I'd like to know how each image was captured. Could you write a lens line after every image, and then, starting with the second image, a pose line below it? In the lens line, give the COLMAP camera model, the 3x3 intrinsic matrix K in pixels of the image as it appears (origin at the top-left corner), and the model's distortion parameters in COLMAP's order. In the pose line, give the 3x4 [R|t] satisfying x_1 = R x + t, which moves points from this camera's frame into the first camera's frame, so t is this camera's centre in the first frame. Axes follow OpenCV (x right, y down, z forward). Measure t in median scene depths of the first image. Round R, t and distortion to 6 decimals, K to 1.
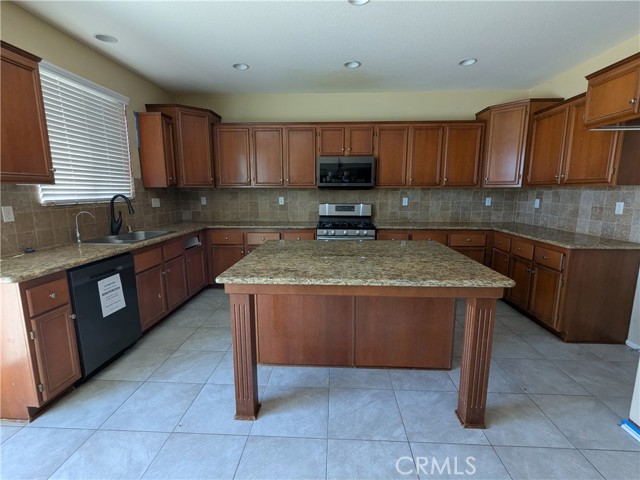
lens RADIAL K [[302.8, 0, 320.0], [0, 302.8, 240.0], [0, 0, 1]] dist [0.001384, 0.000249]
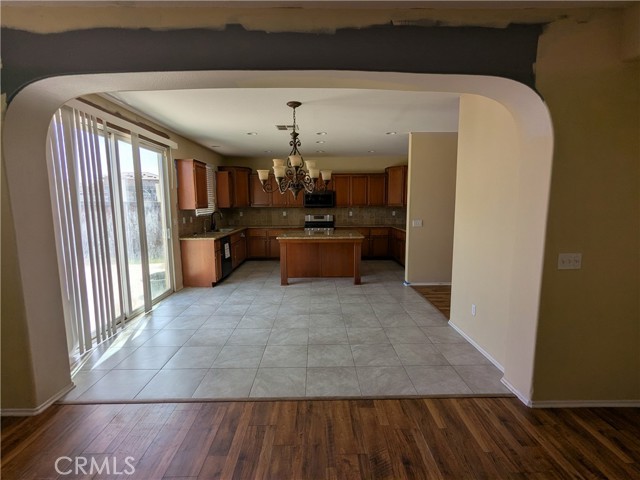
lens RADIAL K [[302.8, 0, 320.0], [0, 302.8, 240.0], [0, 0, 1]] dist [0.001384, 0.000249]
pose [[0.997986, -0.013127, 0.062067, -0.037101], [0.015589, 0.999104, -0.039350, 0.136338], [-0.061495, 0.040238, 0.997296, -1.085506]]
